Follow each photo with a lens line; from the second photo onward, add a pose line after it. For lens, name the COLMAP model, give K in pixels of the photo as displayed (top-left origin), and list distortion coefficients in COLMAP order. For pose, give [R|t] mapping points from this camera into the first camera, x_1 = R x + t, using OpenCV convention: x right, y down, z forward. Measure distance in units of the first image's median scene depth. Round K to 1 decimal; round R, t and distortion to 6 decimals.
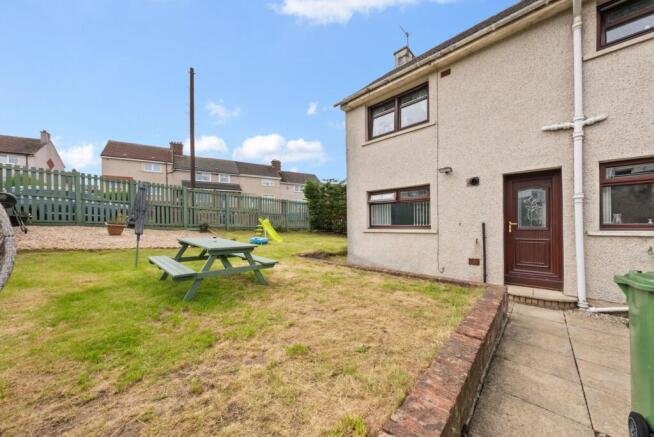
lens RADIAL K [[228.8, 0, 327.0], [0, 228.8, 218.5], [0, 0, 1]] dist [0.000471, 0.000226]
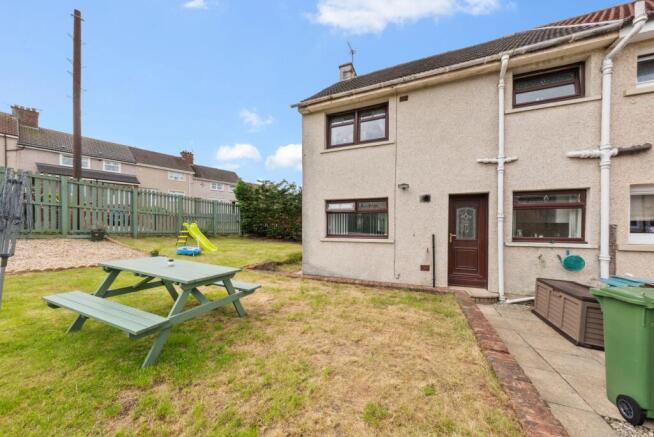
lens RADIAL K [[225.0, 0, 329.0], [0, 225.0, 220.1], [0, 0, 1]] dist [-0.000651, 0.000086]
pose [[0.931245, 0.019675, 0.363862, -0.221712], [-0.020308, 0.999792, -0.002089, -0.039532], [-0.363827, -0.005444, 0.931451, 0.122440]]
